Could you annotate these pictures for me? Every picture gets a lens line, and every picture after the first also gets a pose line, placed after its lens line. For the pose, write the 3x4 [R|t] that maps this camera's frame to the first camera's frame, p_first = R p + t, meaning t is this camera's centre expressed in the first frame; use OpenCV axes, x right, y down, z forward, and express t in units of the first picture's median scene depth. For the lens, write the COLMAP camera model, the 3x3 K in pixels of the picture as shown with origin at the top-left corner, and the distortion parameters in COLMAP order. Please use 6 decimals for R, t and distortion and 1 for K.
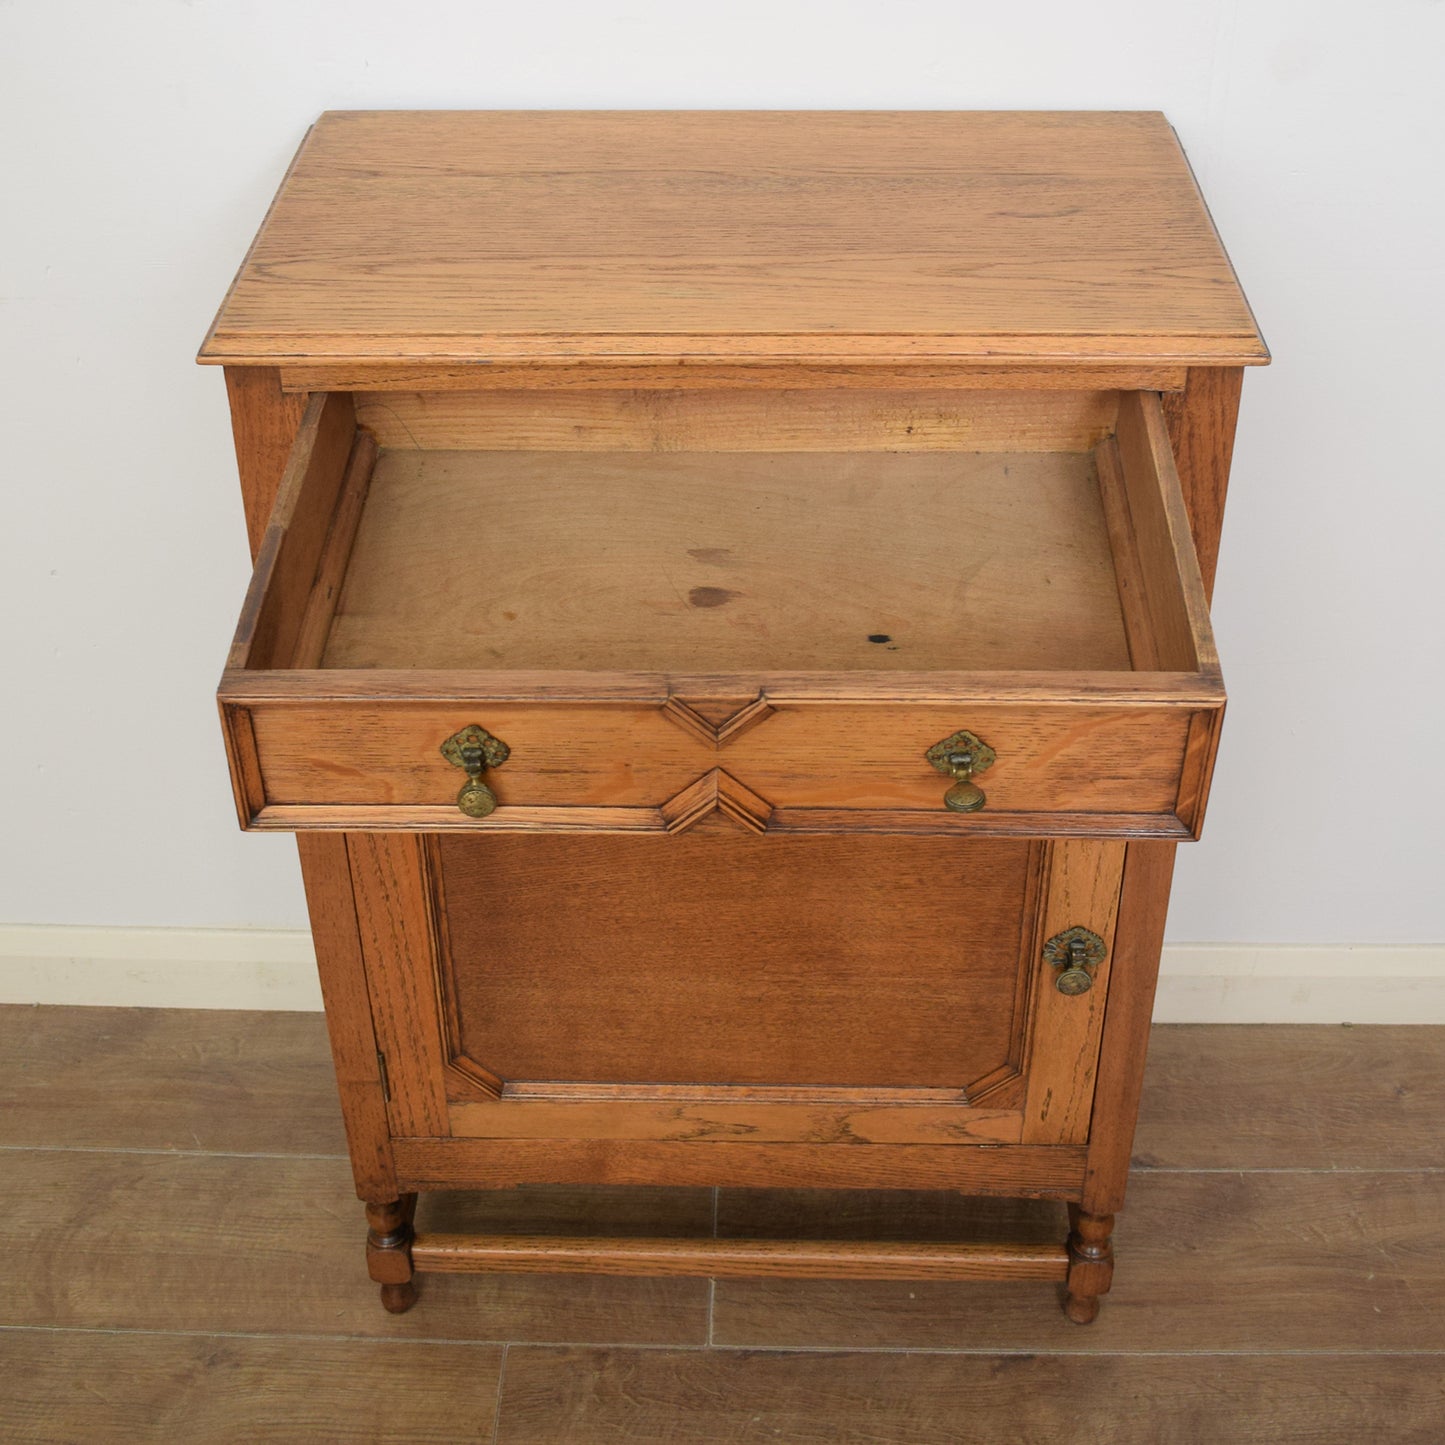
lens RADIAL K [[2145.4, 0, 746.2], [0, 2145.4, 555.0], [0, 0, 1]] dist [-0.103825, 0.050969]
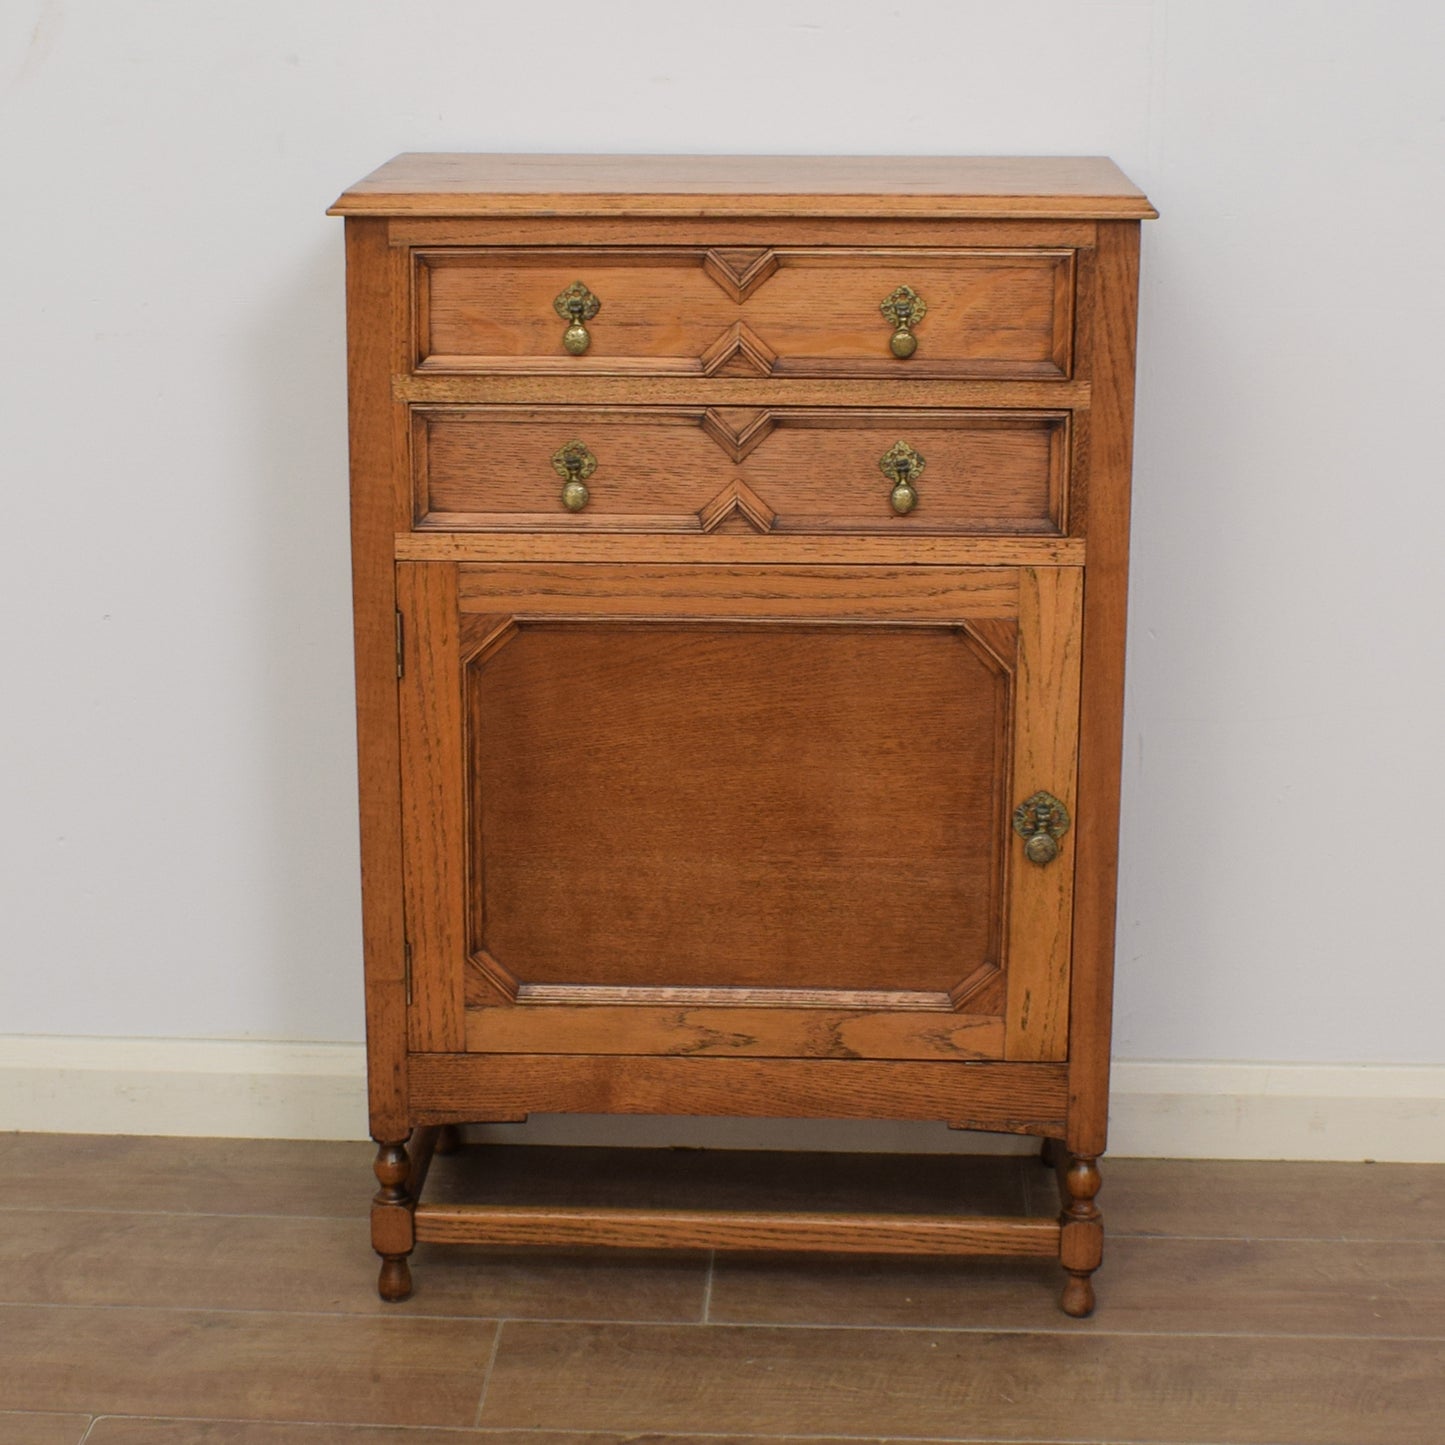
lens RADIAL K [[3246.4, 0, 722.5], [0, 3246.4, 722.5], [0, 0, 1]] dist [-0.069227, -0.157495]
pose [[0.999713, 0.013041, -0.020086, 0.019474], [-0.018664, 0.949815, -0.312255, 0.624409], [0.015005, 0.312540, 0.949786, -0.586660]]
